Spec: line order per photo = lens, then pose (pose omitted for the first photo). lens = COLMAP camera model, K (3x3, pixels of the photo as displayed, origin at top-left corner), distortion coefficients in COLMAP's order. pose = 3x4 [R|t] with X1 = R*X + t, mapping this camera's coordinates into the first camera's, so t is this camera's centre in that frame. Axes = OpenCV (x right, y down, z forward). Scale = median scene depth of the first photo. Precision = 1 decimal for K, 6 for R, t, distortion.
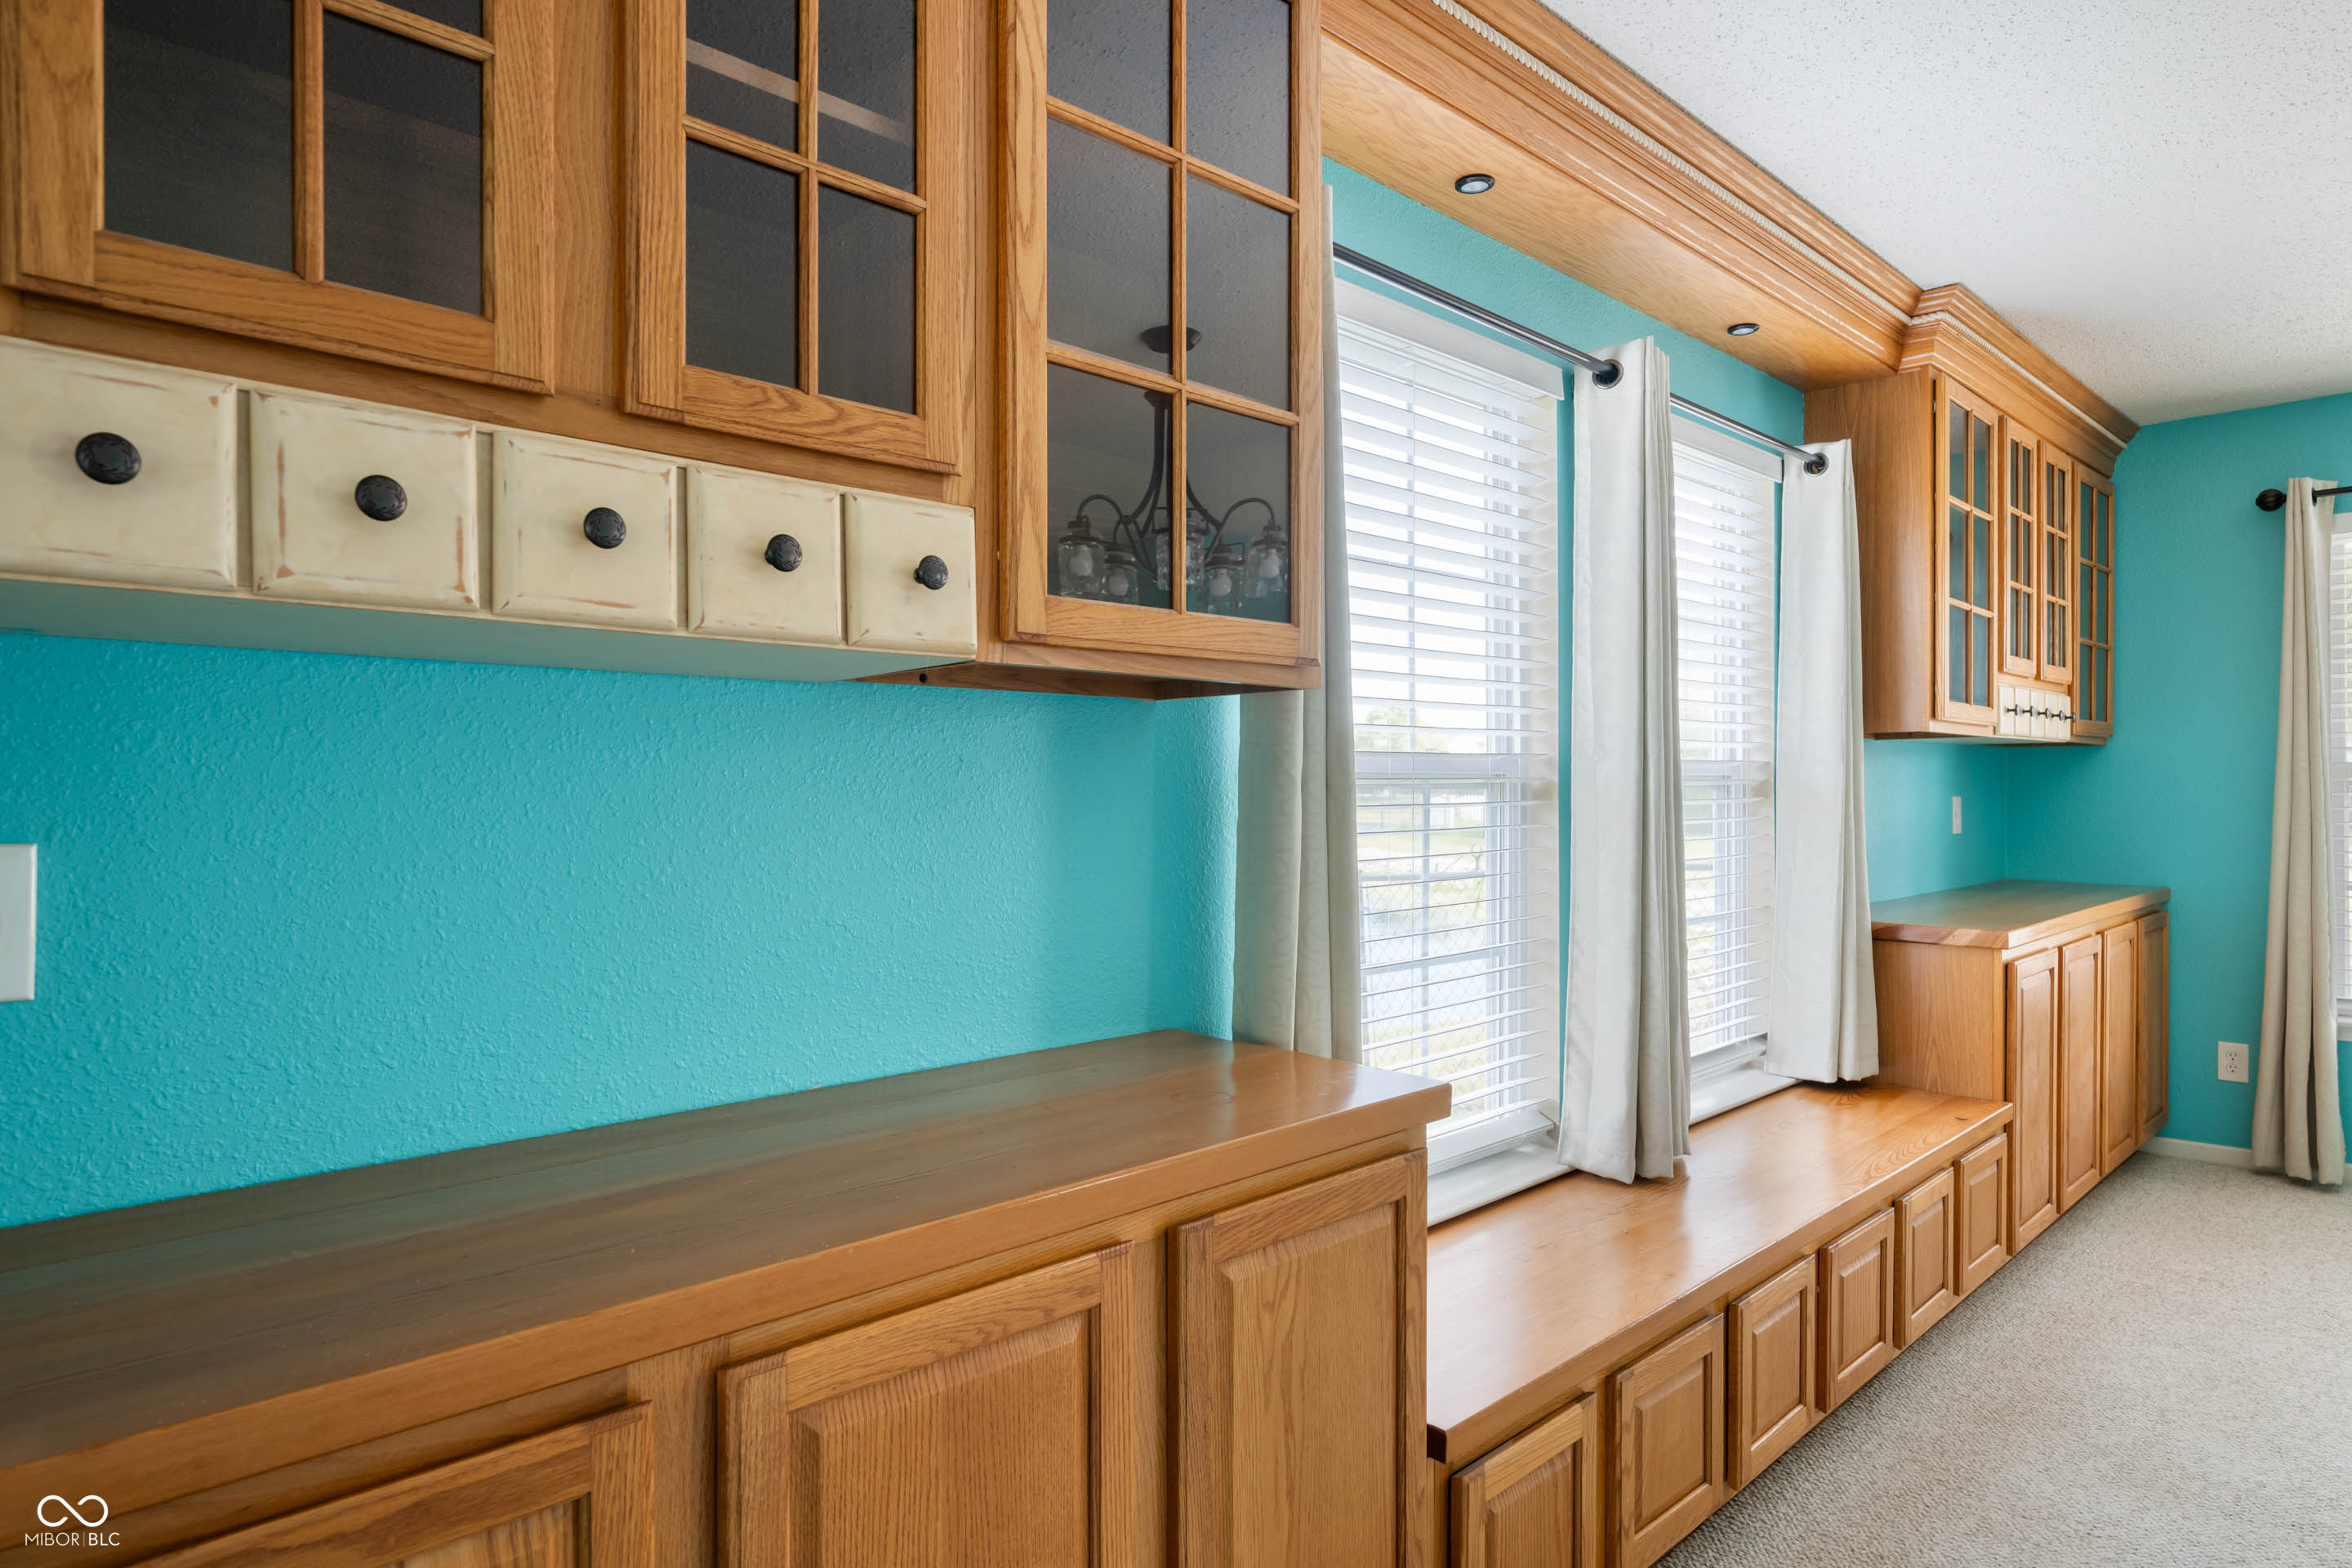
lens RADIAL K [[1337.9, 0, 1171.7], [0, 1337.9, 792.8], [0, 0, 1]] dist [0.001123, -0.001103]
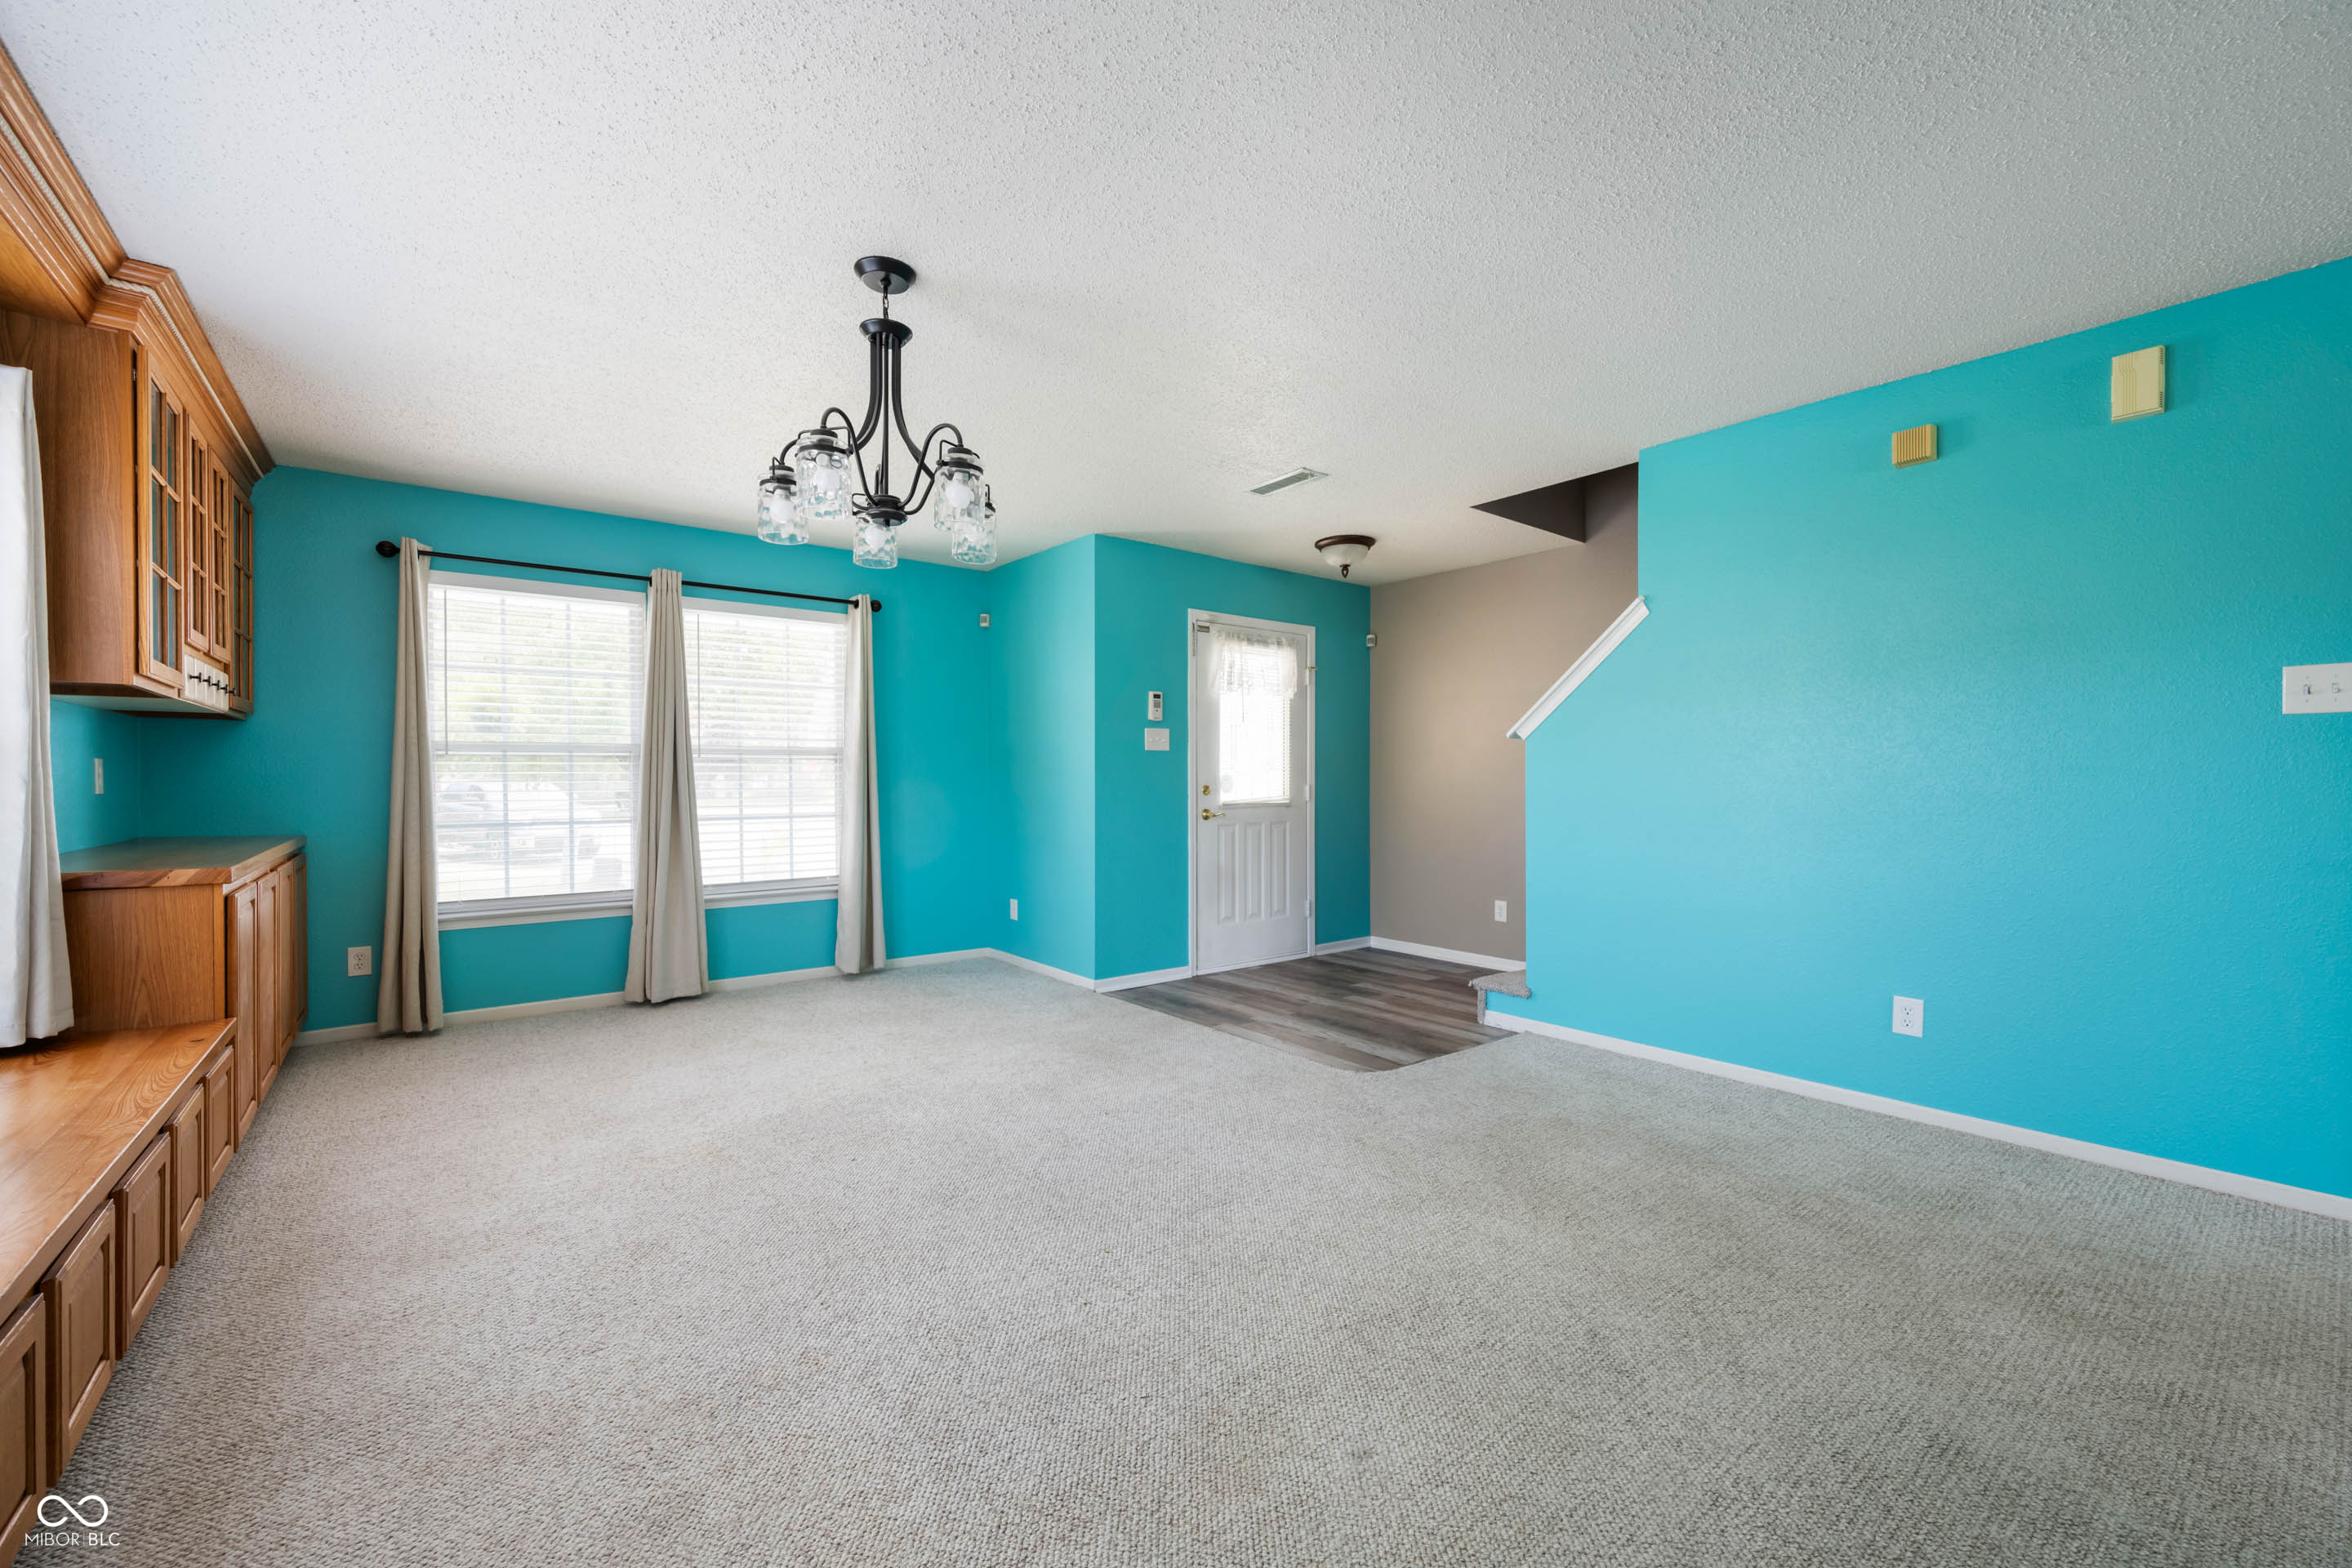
lens RADIAL K [[934.7, 0, 1178.4], [0, 934.7, 790.1], [0, 0, 1]] dist [-0.000756, 0.000116]
pose [[0.092359, -0.005210, 0.995712, -0.096359], [0.002419, 0.999985, 0.005008, 0.039981], [-0.995723, 0.001946, 0.092370, 0.141768]]
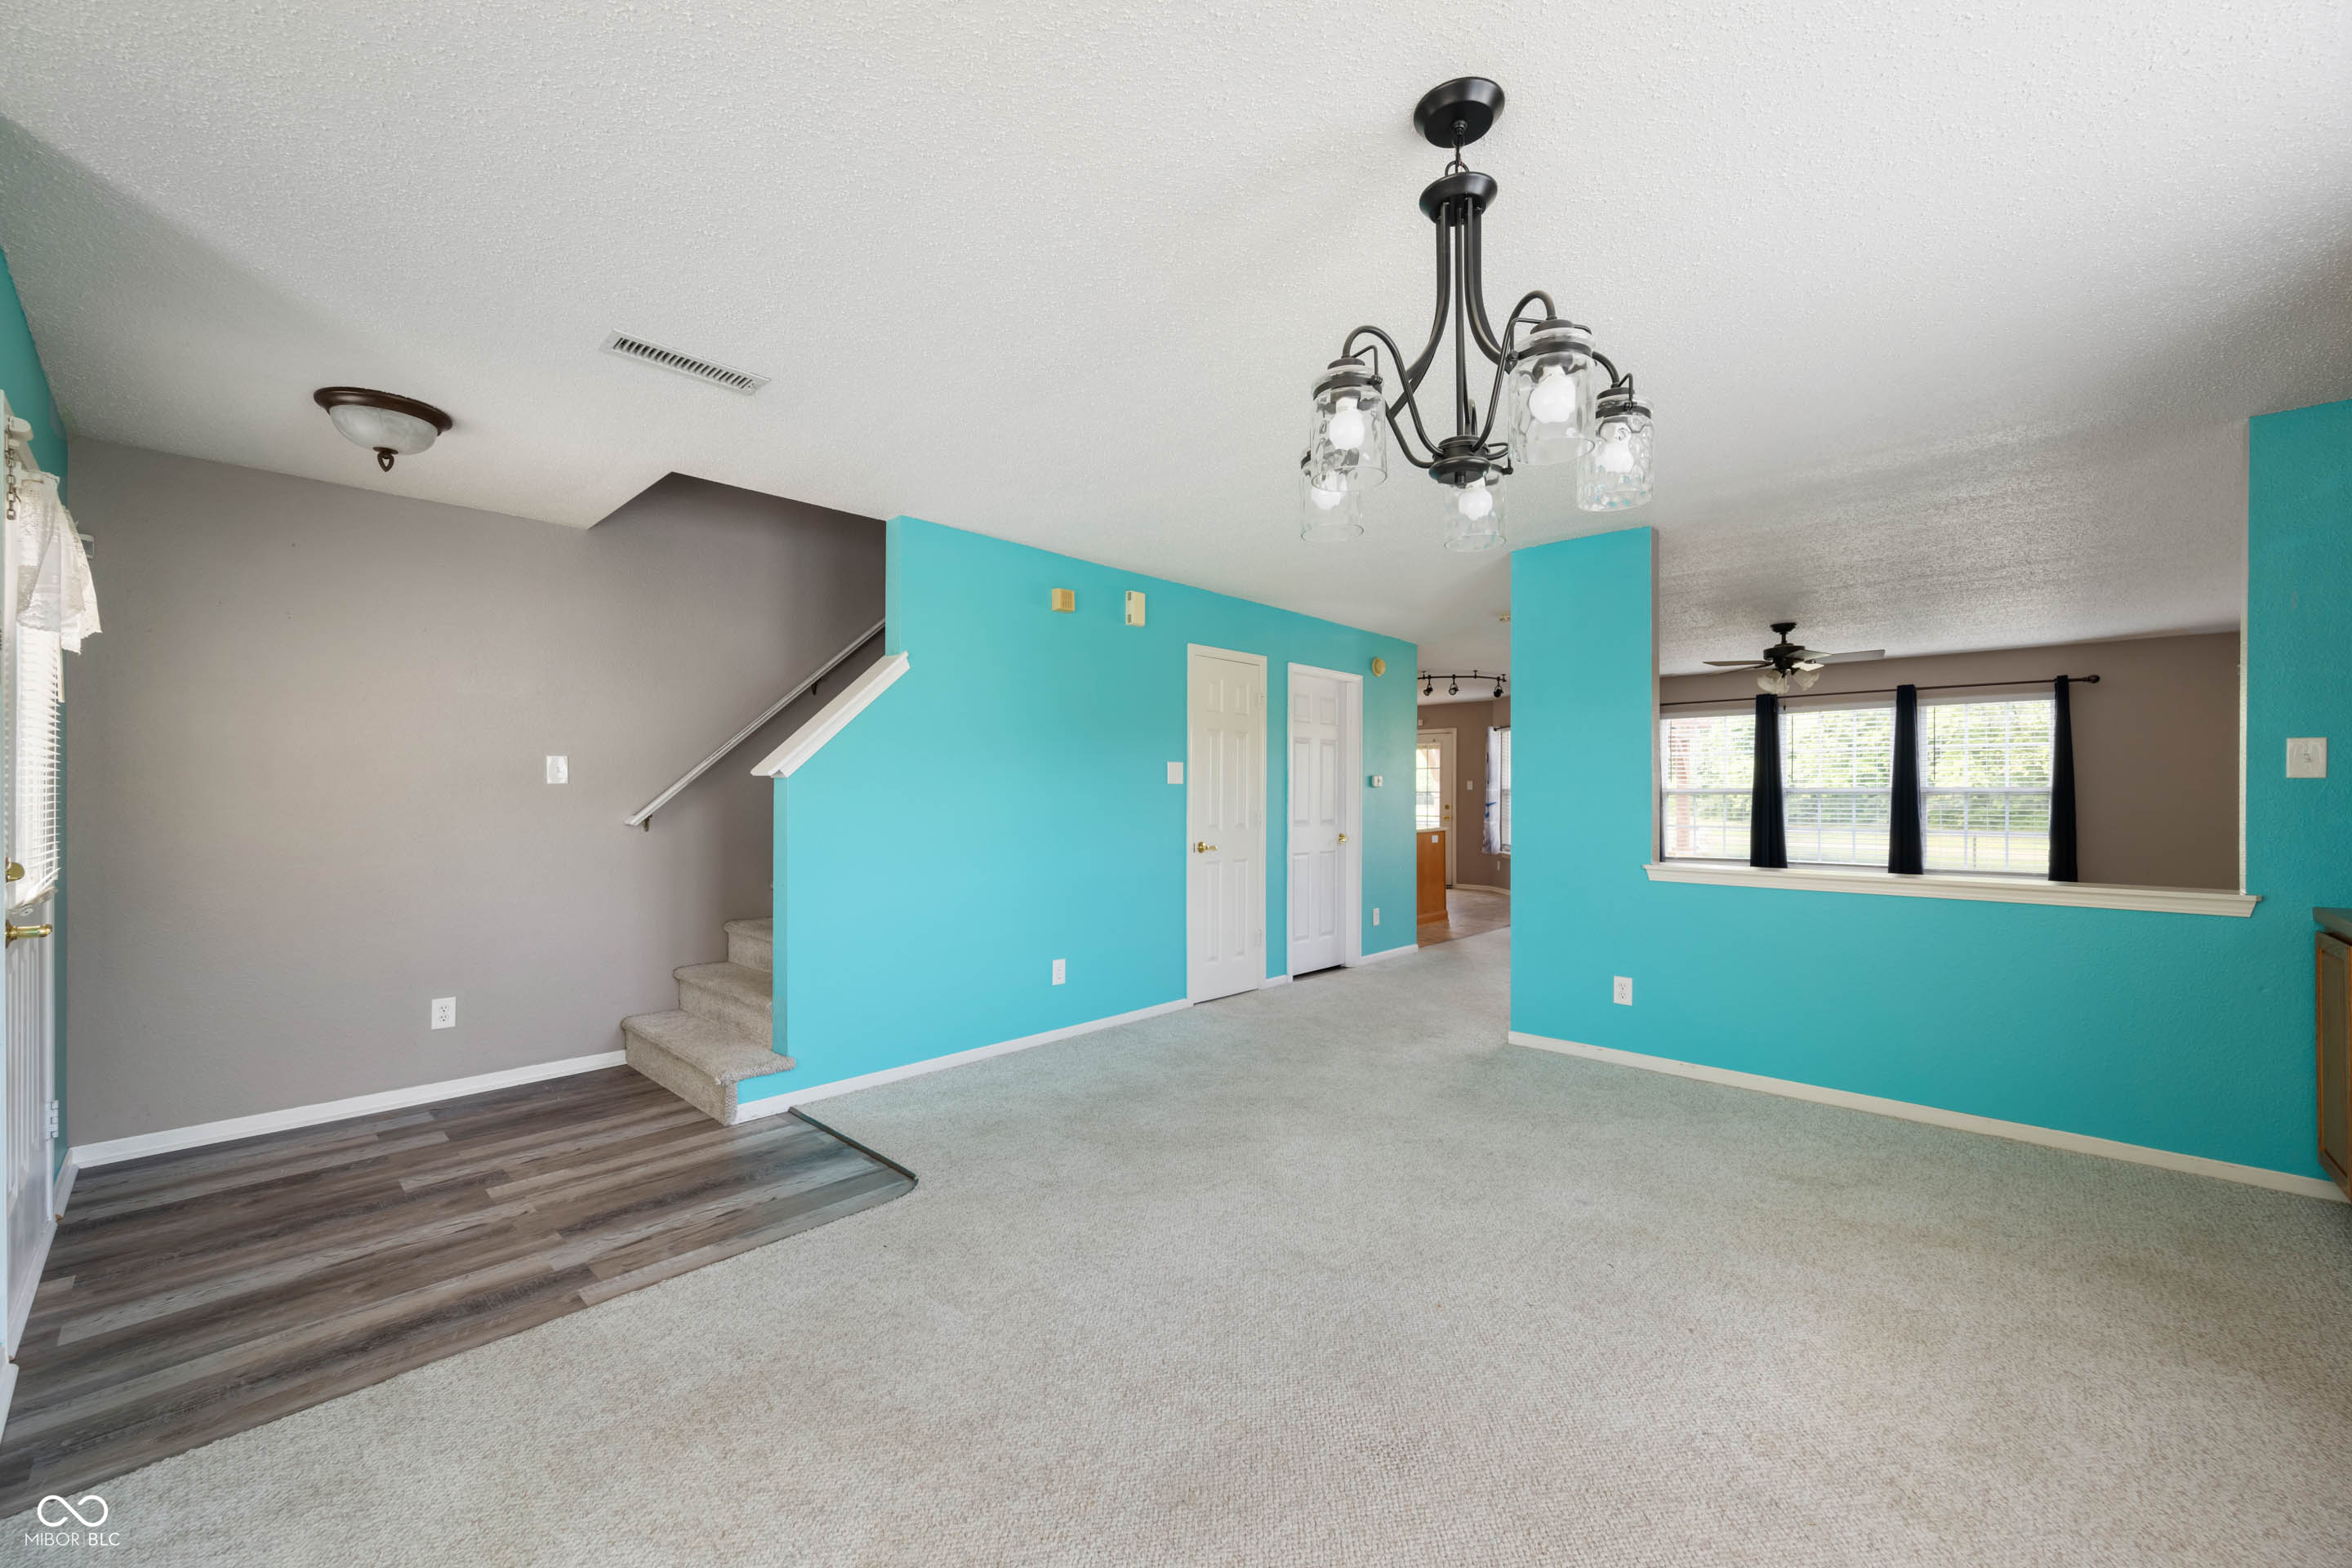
lens RADIAL K [[934.7, 0, 1178.4], [0, 934.7, 790.1], [0, 0, 1]] dist [-0.000756, 0.000116]
pose [[-0.998214, 0.004650, -0.059564, 0.920248], [0.004724, 0.999988, -0.001104, -0.007025], [0.059558, -0.001383, -0.998224, 1.035135]]
